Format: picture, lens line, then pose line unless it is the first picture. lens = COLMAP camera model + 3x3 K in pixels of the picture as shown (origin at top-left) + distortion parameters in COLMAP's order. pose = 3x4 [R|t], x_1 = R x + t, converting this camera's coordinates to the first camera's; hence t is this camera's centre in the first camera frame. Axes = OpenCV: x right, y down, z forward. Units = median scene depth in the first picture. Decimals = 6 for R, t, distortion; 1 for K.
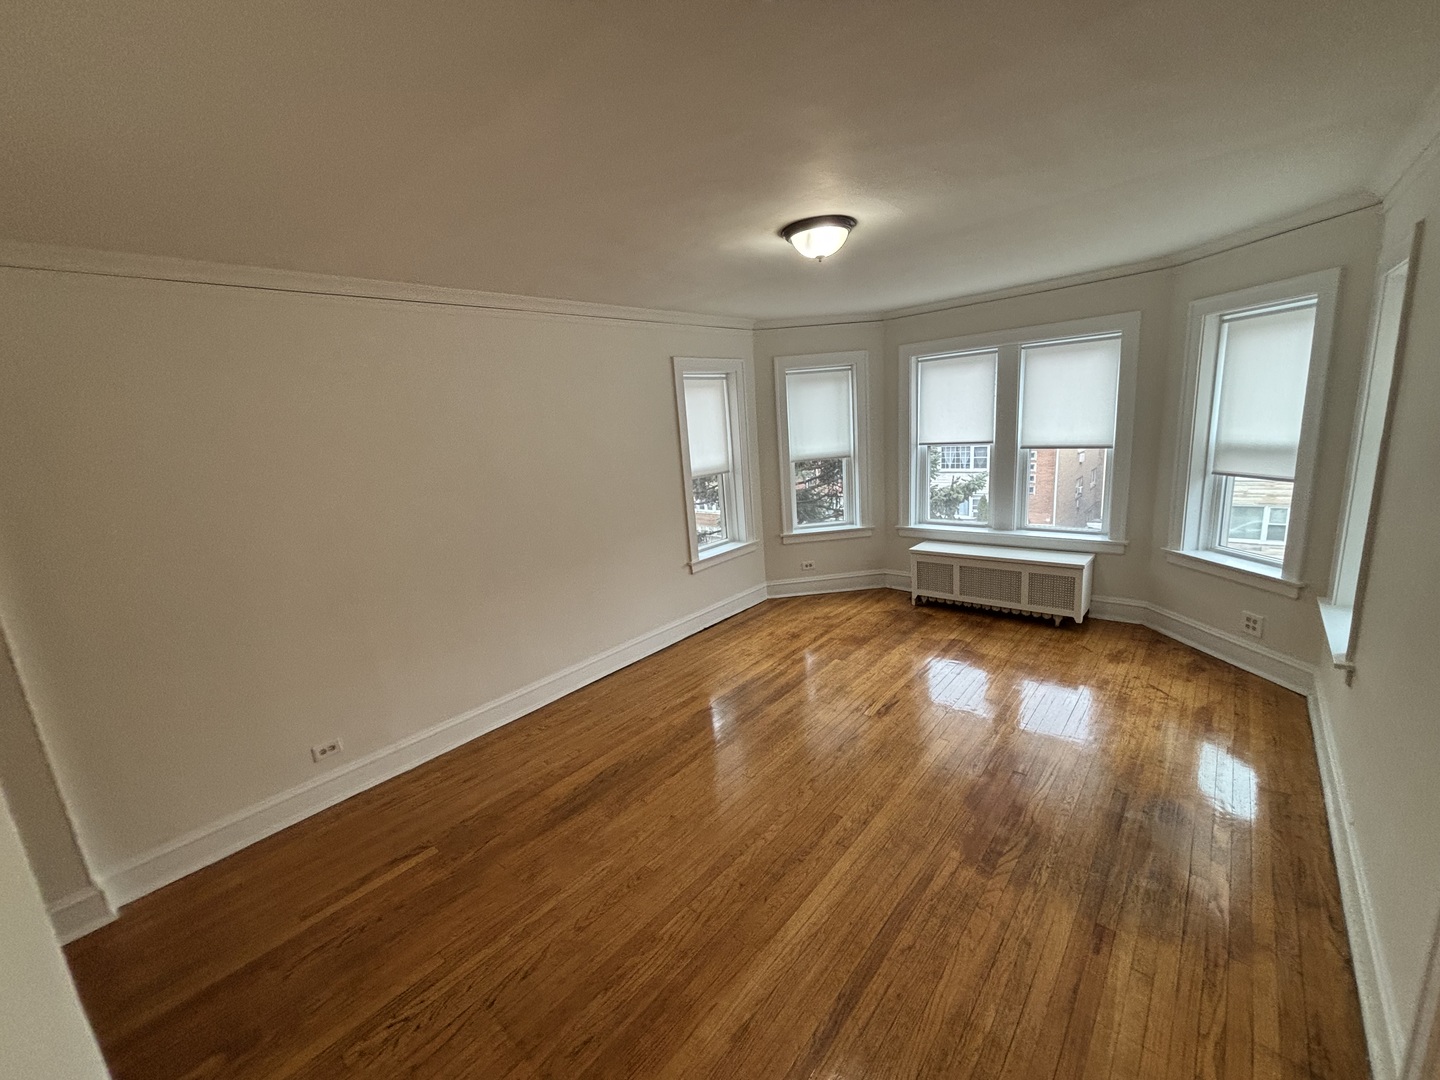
lens RADIAL K [[576.3, 0, 719.7], [0, 576.3, 539.0], [0, 0, 1]] dist [0.002456, -0.000938]
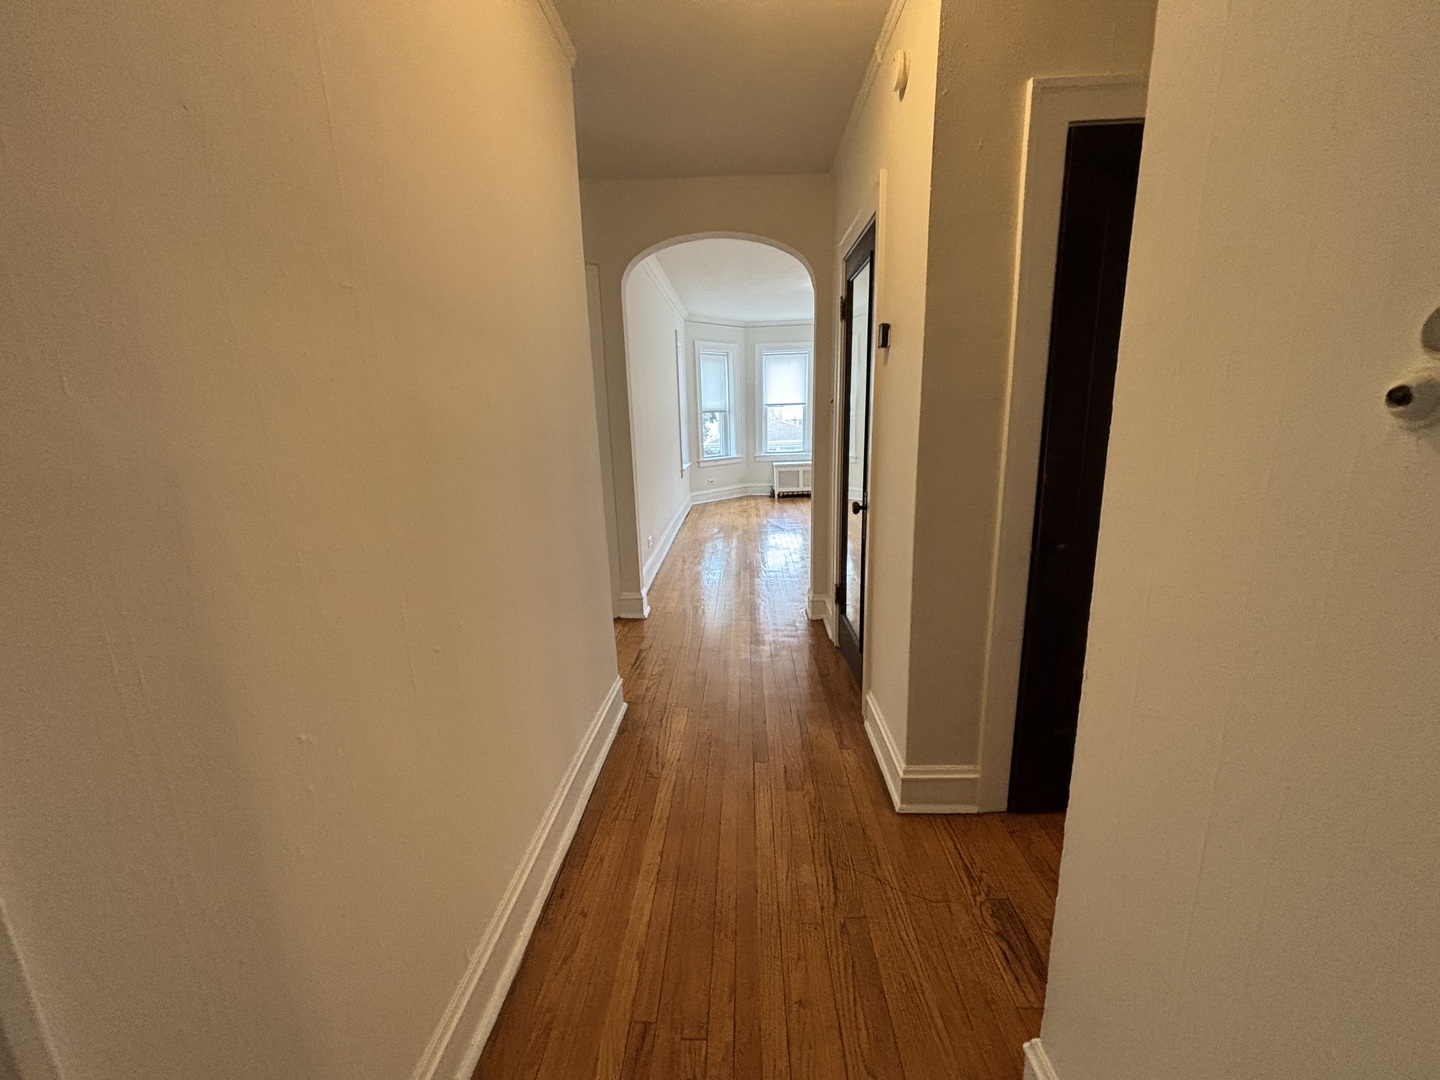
lens RADIAL K [[576.3, 0, 717.5], [0, 576.3, 546.7], [0, 0, 1]] dist [0.002456, -0.000938]
pose [[0.777782, -0.094397, 0.621405, -0.941374], [0.098537, 0.994746, 0.027778, 0.209133], [-0.620762, 0.039626, 0.782997, -0.235089]]
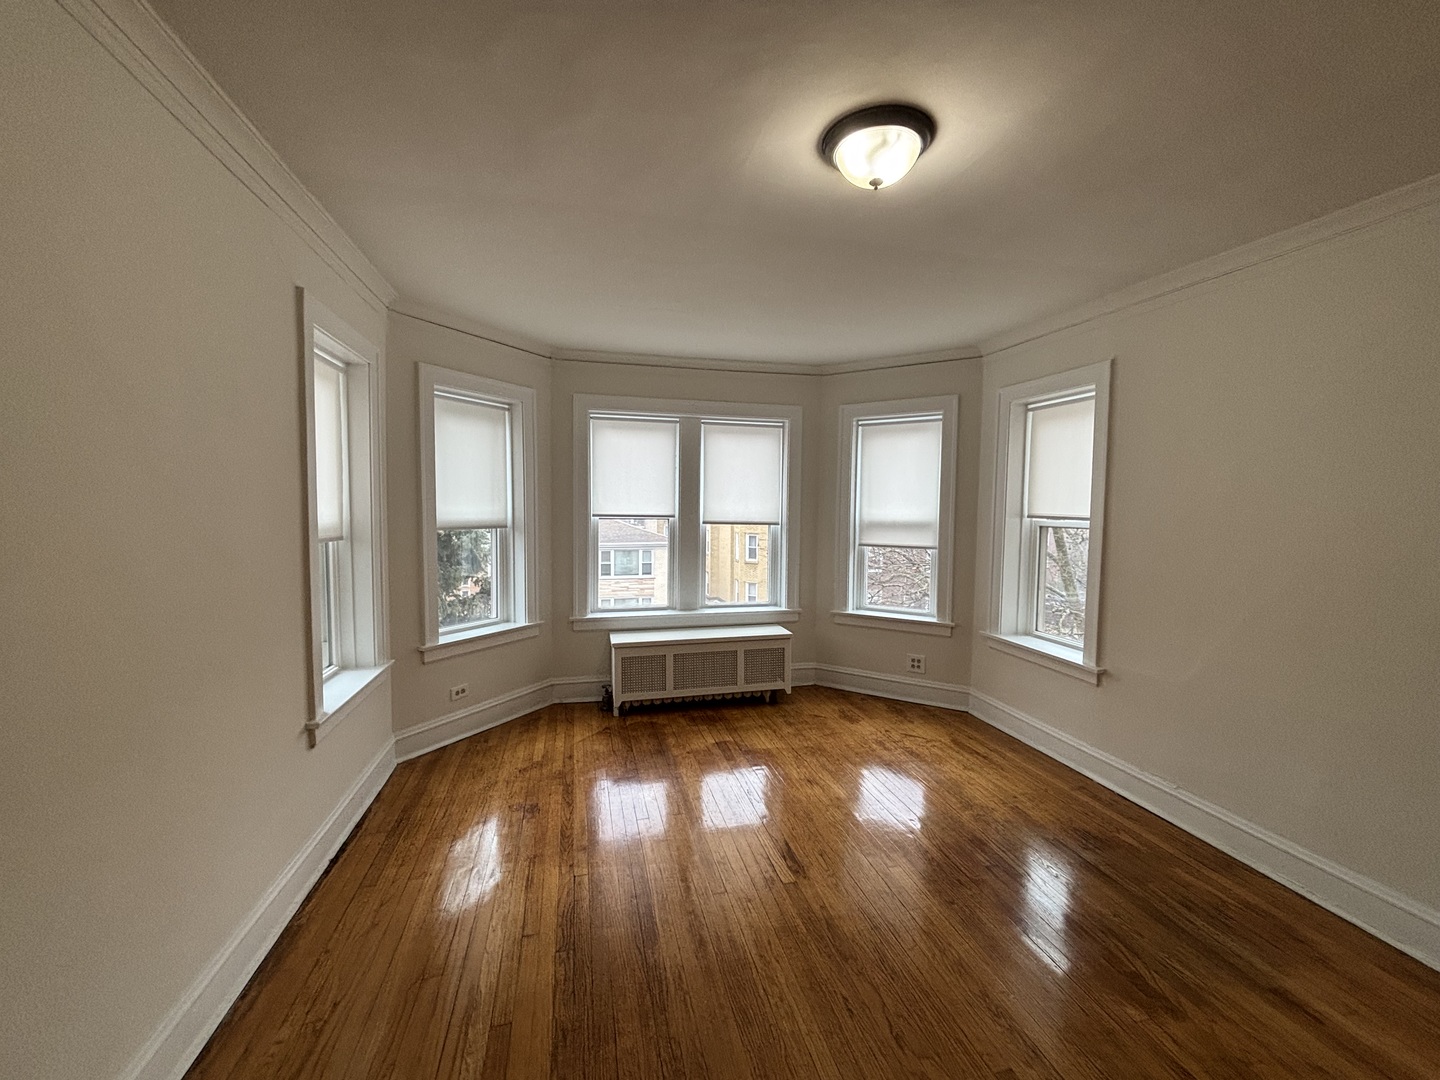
lens RADIAL K [[576.3, 0, 719.4], [0, 576.3, 540.1], [0, 0, 1]] dist [0.002456, -0.000938]
pose [[0.567438, 0.034327, 0.822700, -0.252440], [0.118909, 0.985242, -0.123124, -0.008129], [-0.814785, 0.167692, 0.554982, 0.452123]]
